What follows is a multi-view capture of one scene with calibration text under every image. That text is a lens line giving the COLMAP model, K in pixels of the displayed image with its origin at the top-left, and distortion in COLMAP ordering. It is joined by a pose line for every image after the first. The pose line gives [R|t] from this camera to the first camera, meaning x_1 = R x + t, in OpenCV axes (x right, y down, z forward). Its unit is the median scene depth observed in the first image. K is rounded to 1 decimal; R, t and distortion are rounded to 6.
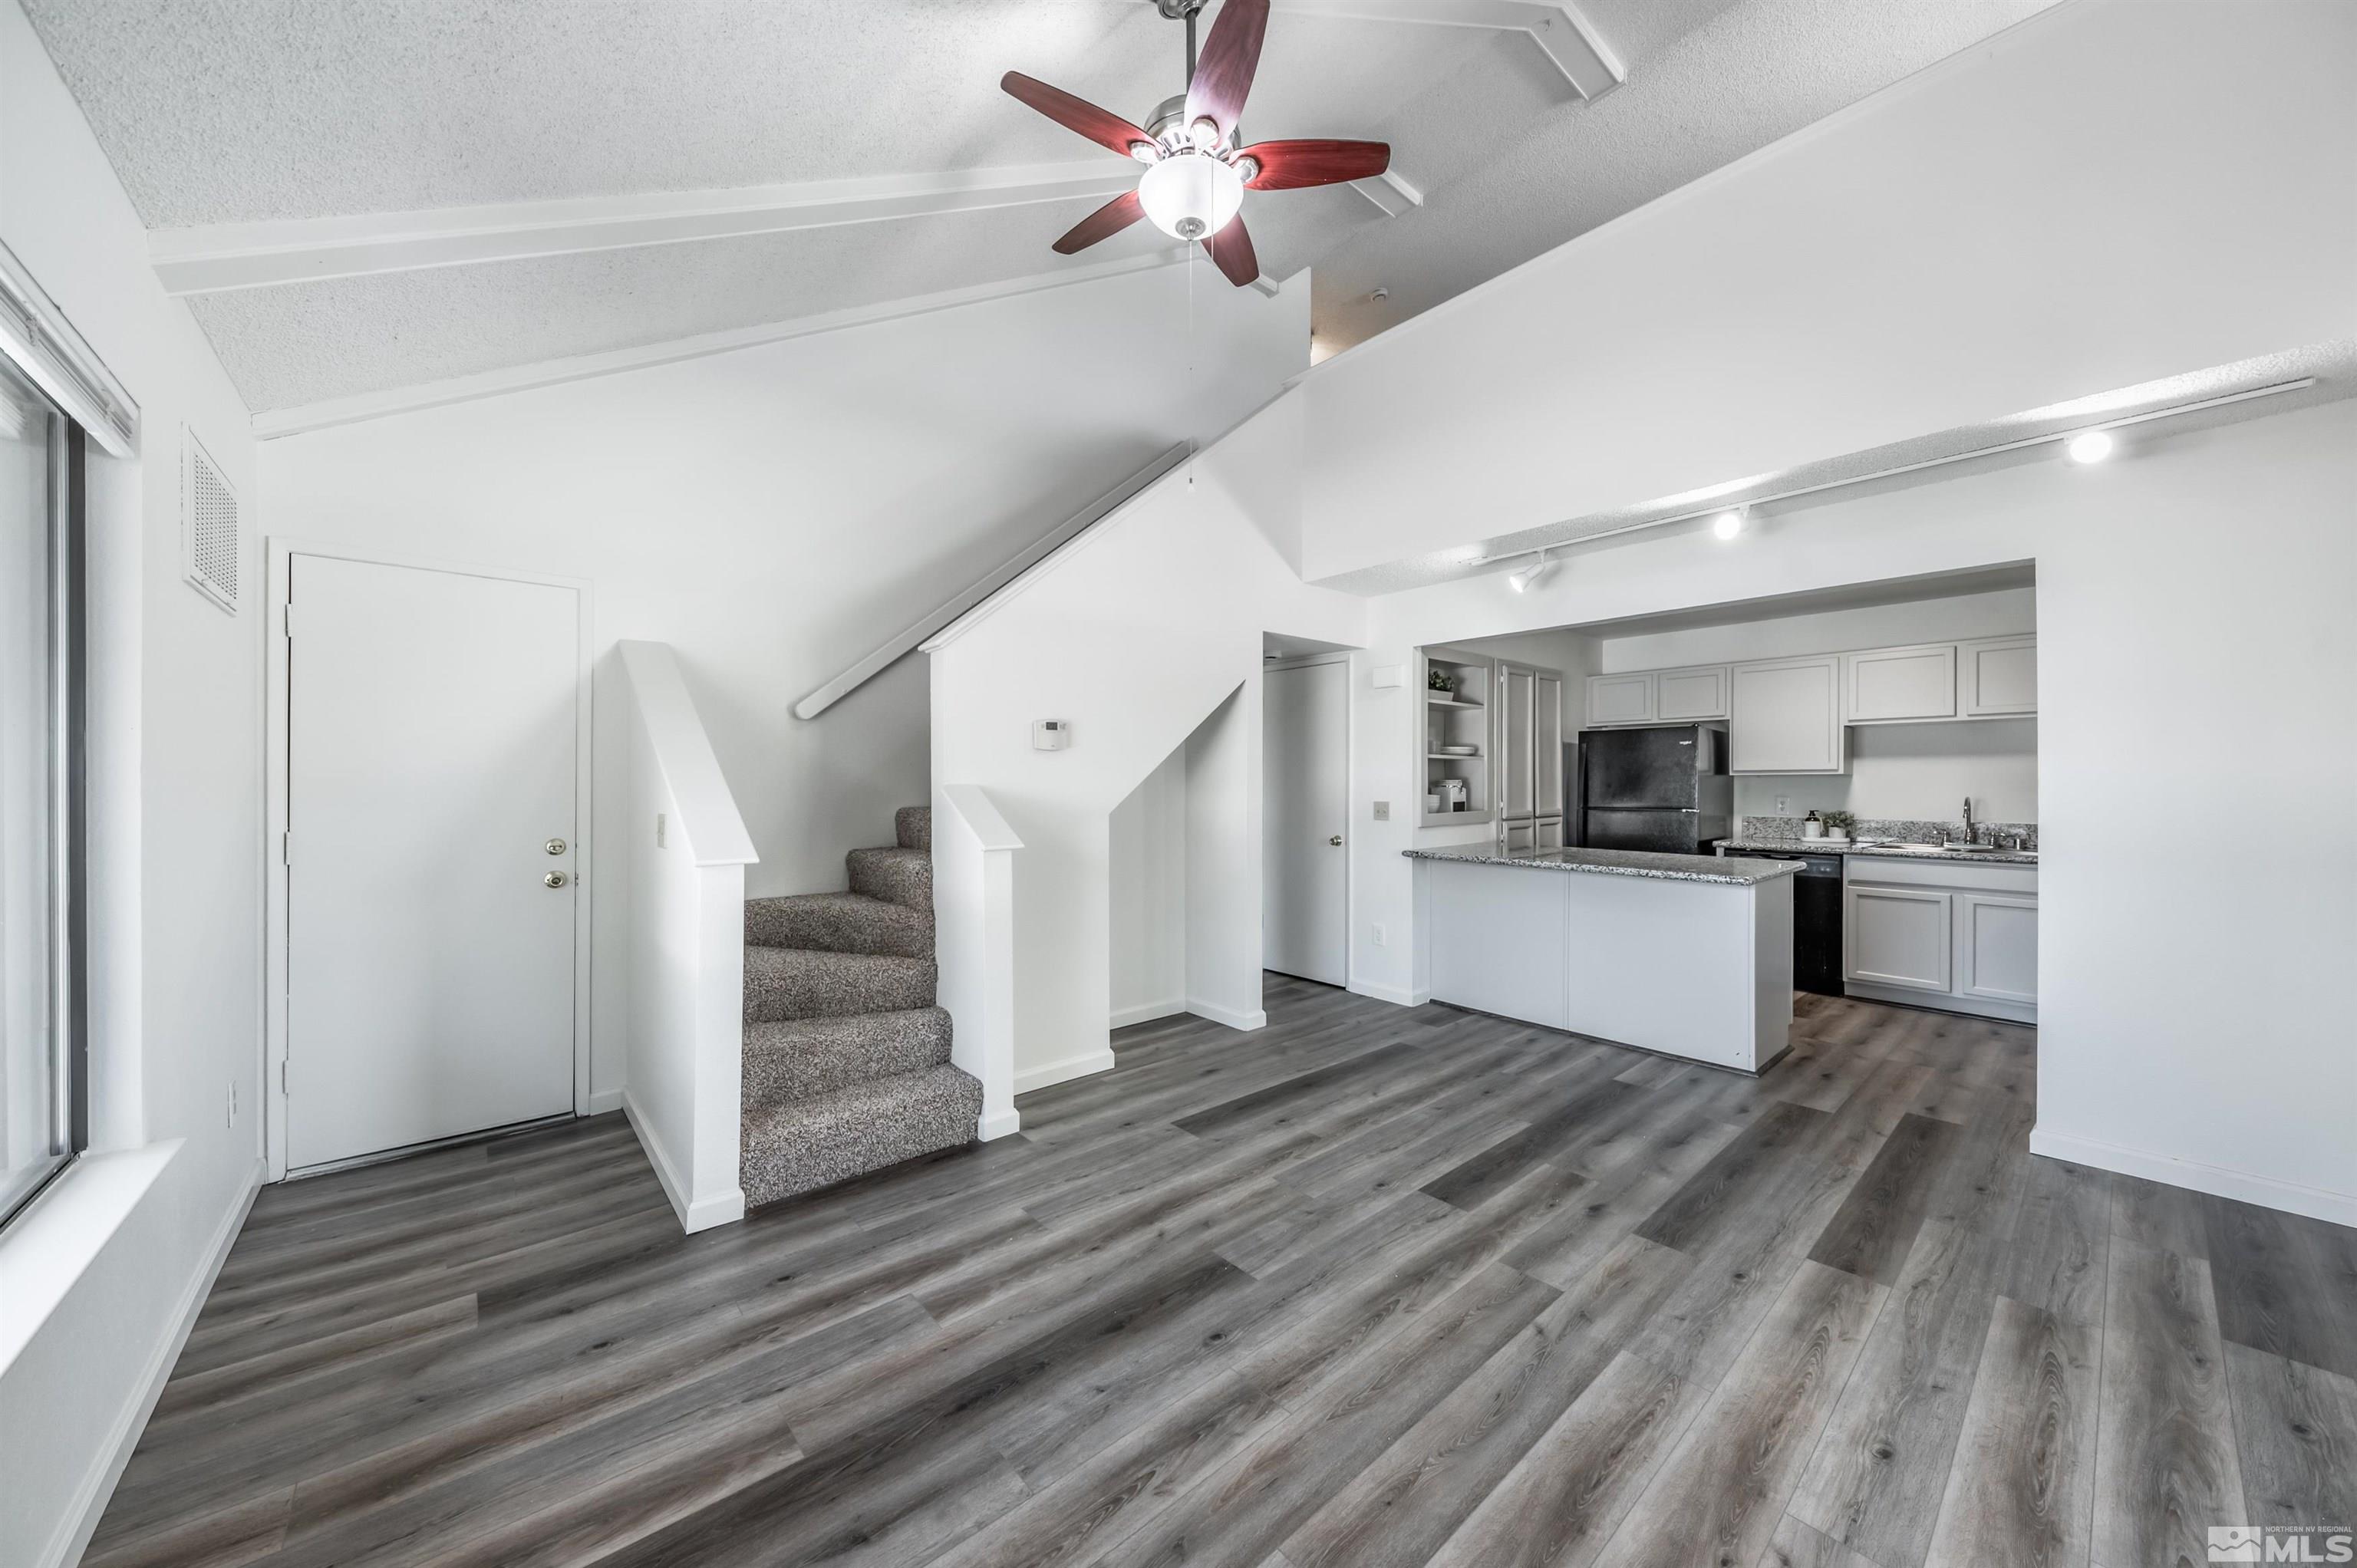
lens RADIAL K [[833.7, 0, 1167.2], [0, 833.7, 784.3], [0, 0, 1]] dist [0.010722, -0.004229]
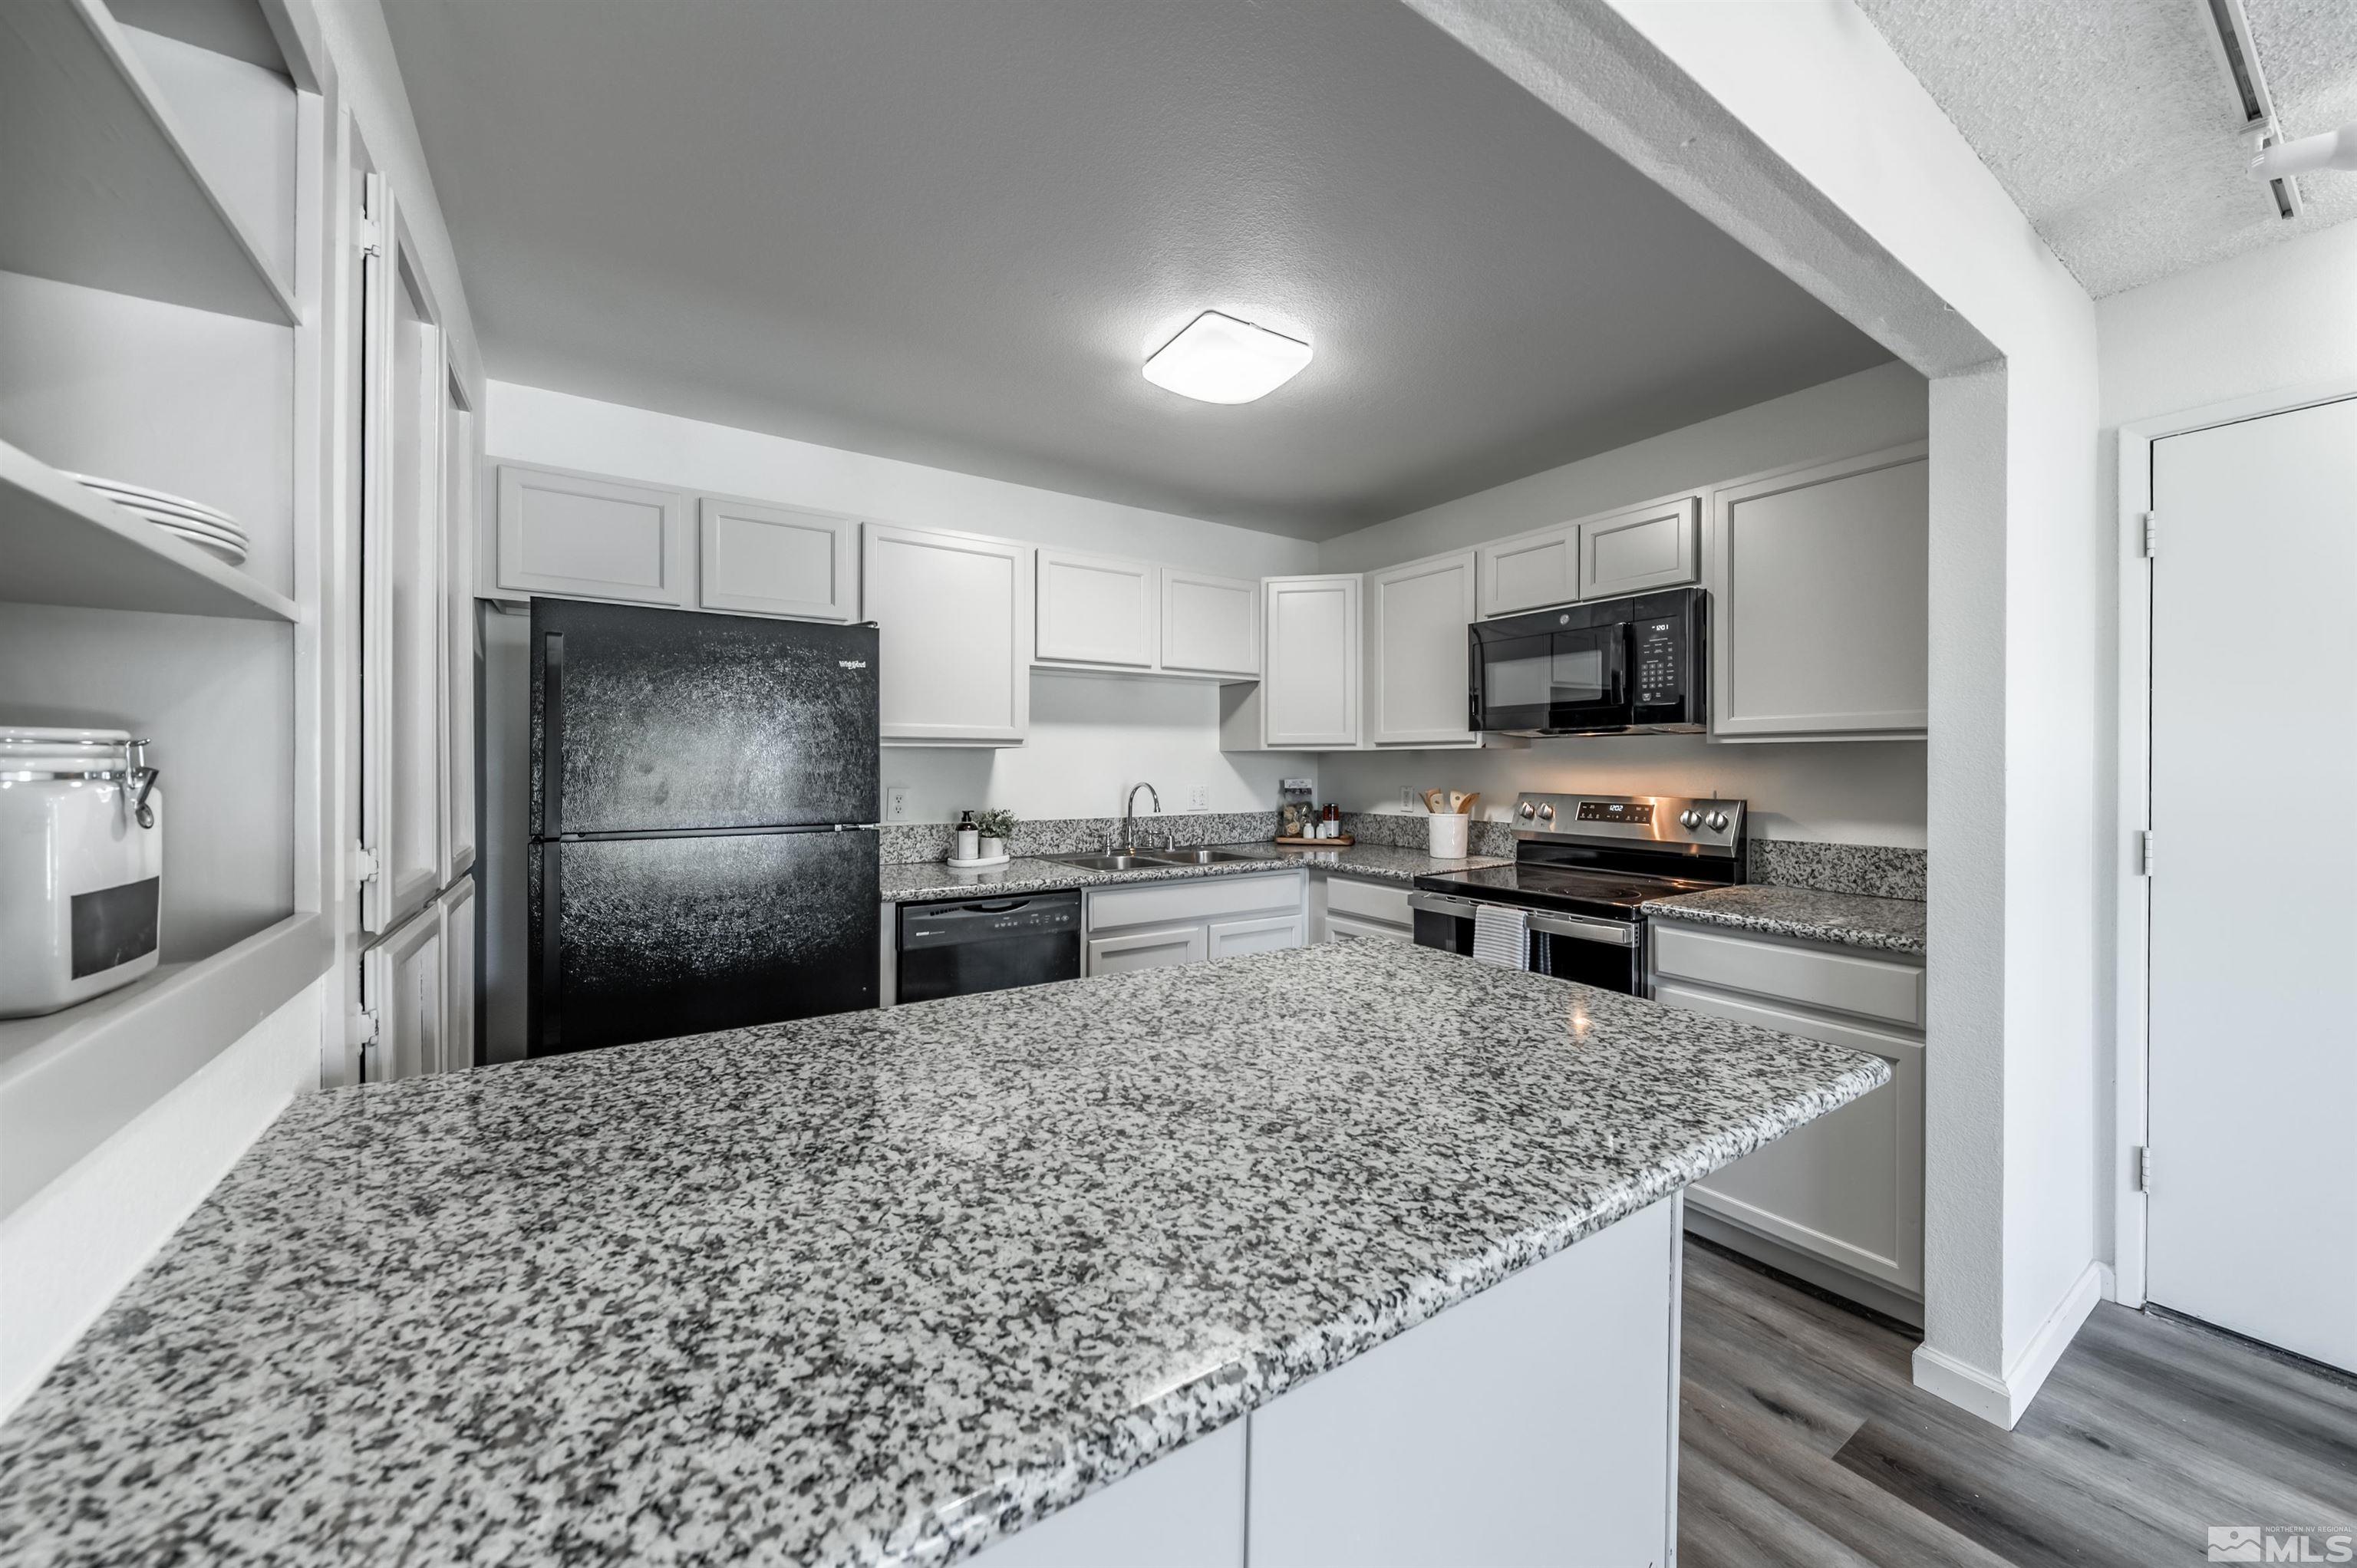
lens RADIAL K [[846.5, 0, 1217.9], [0, 846.5, 771.4], [0, 0, 1]] dist [0.005542, -0.000141]
pose [[0.106603, -0.004963, 0.994289, 0.394677], [0.001691, 0.999987, 0.004810, 0.003485], [-0.994300, 0.001169, 0.106610, 1.377551]]
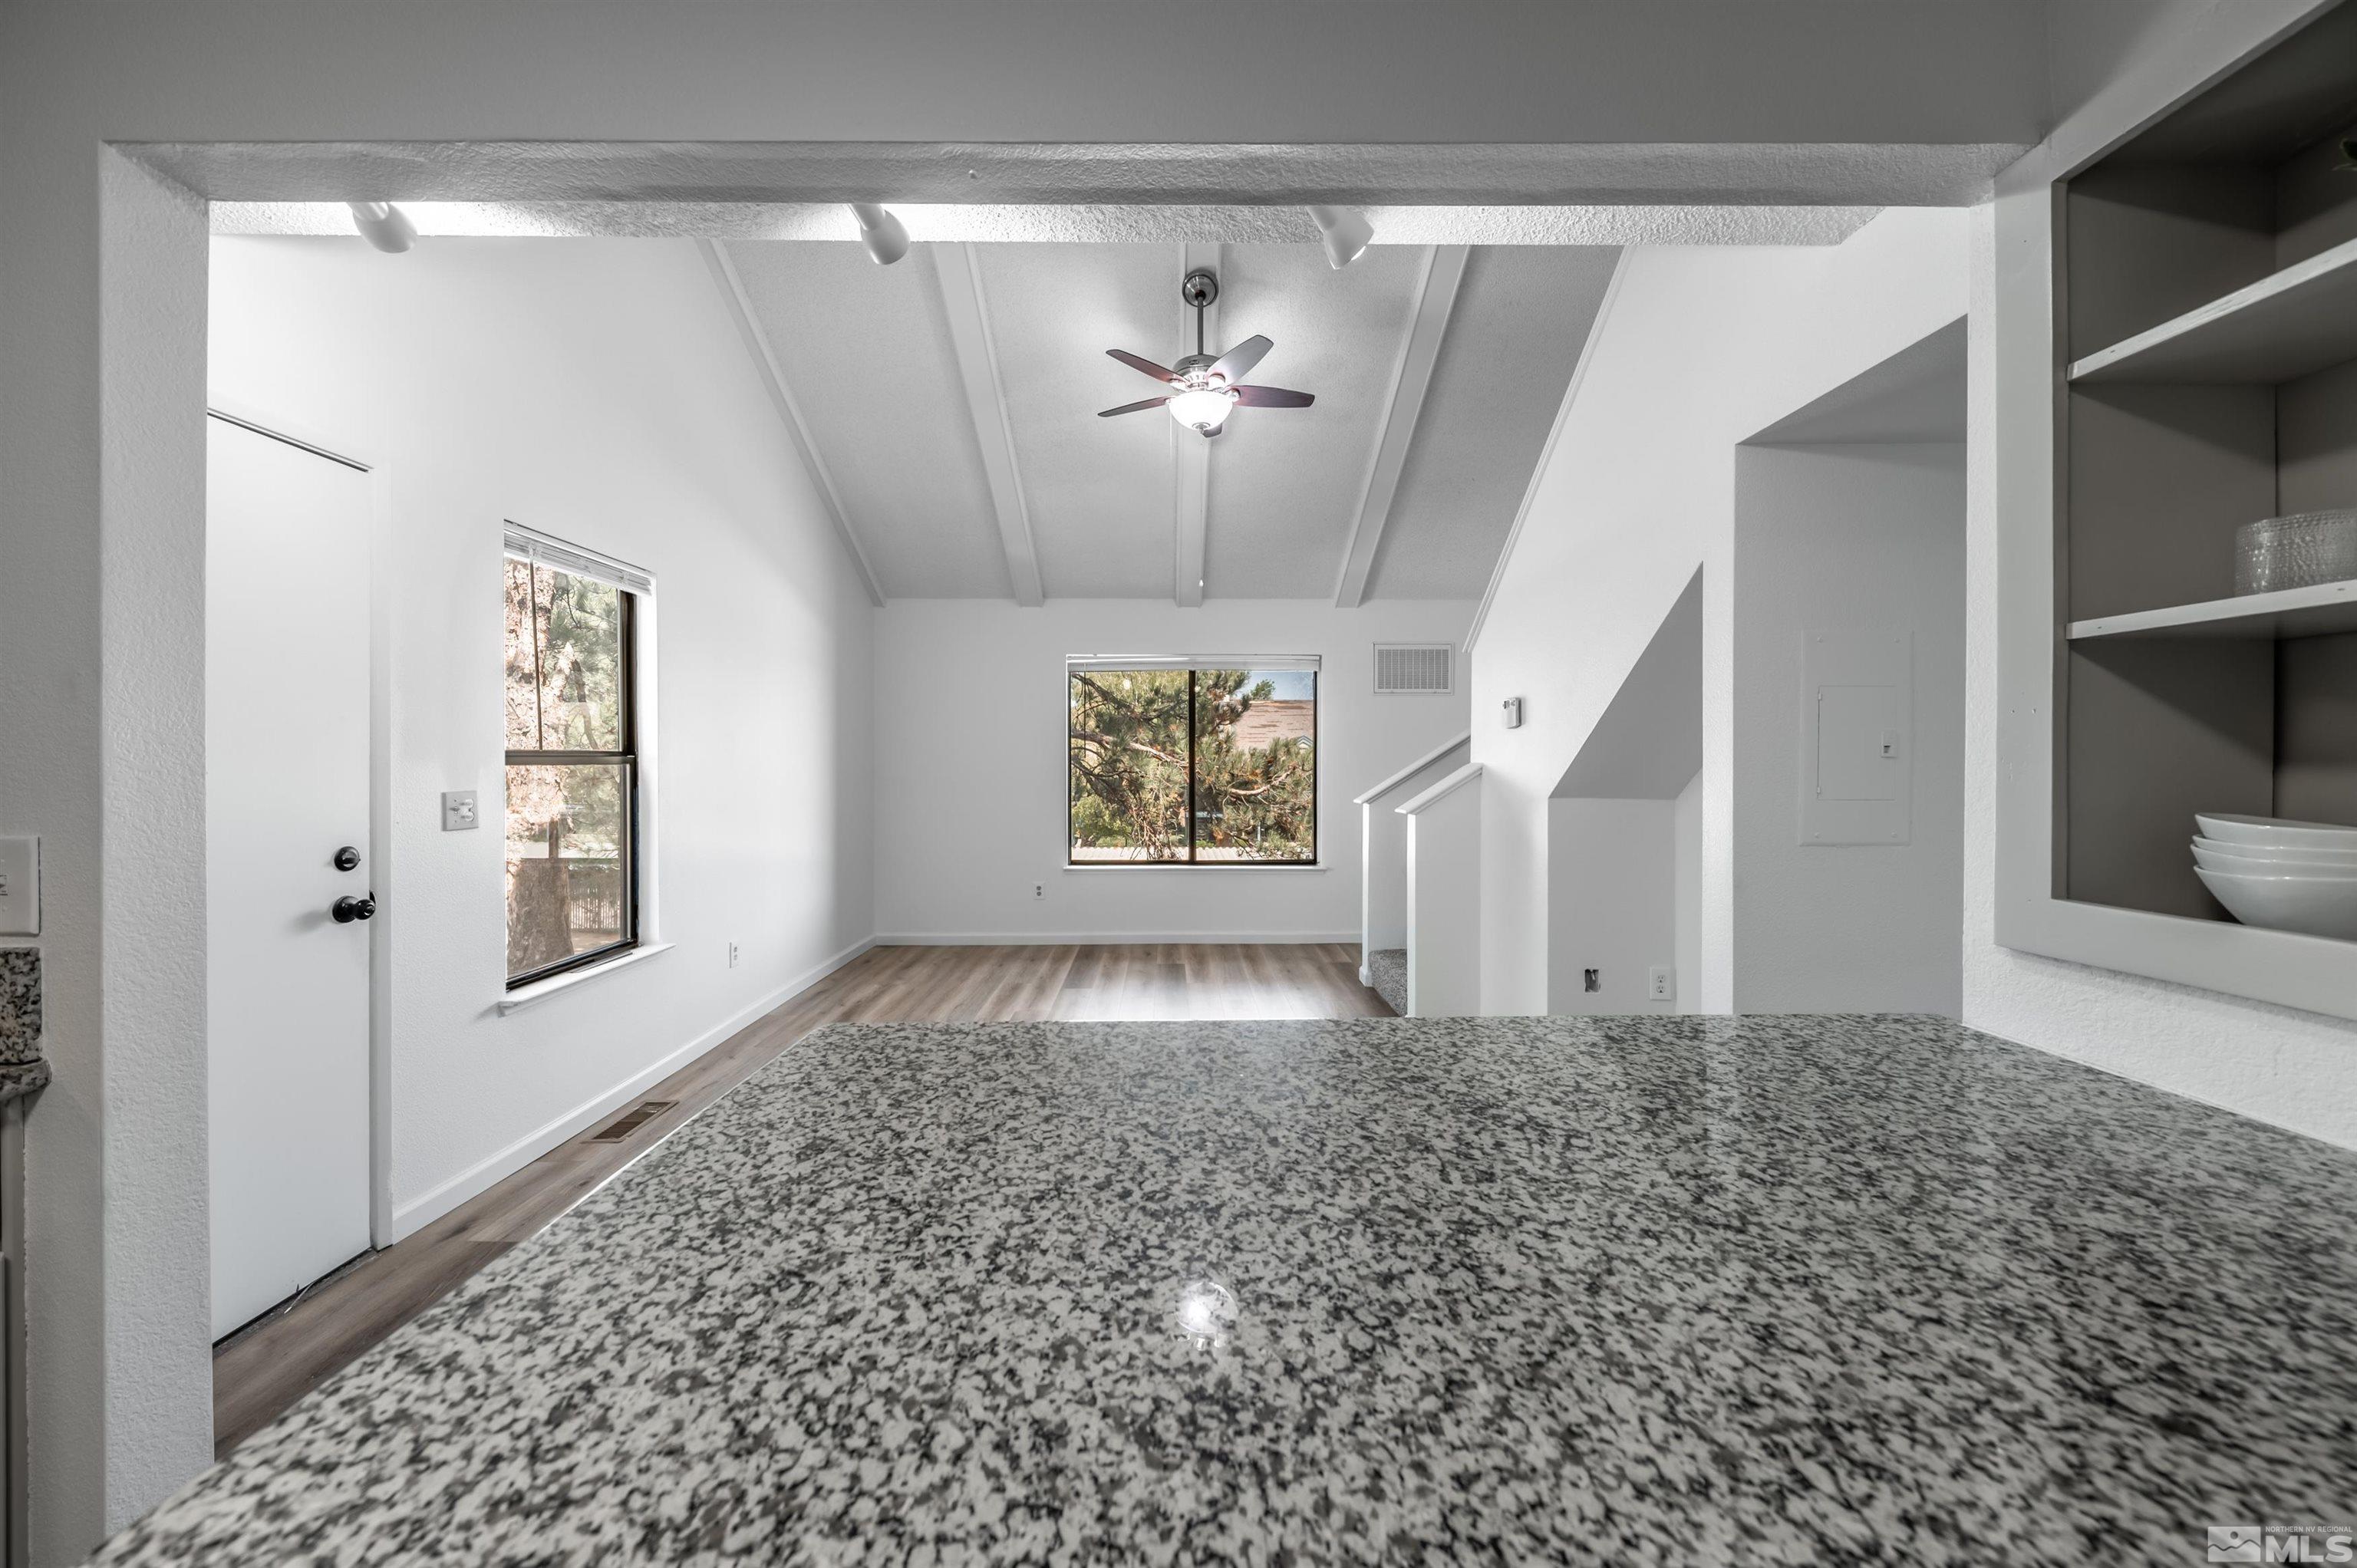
lens RADIAL K [[857.8, 0, 1174.9], [0, 857.8, 777.8], [0, 0, 1]] dist [0.015057, -0.007986]
pose [[-0.652216, 0.014394, -0.757896, 0.985636], [-0.000247, 0.999816, 0.019202, -0.000144], [0.758033, 0.012711, -0.652092, 1.534428]]
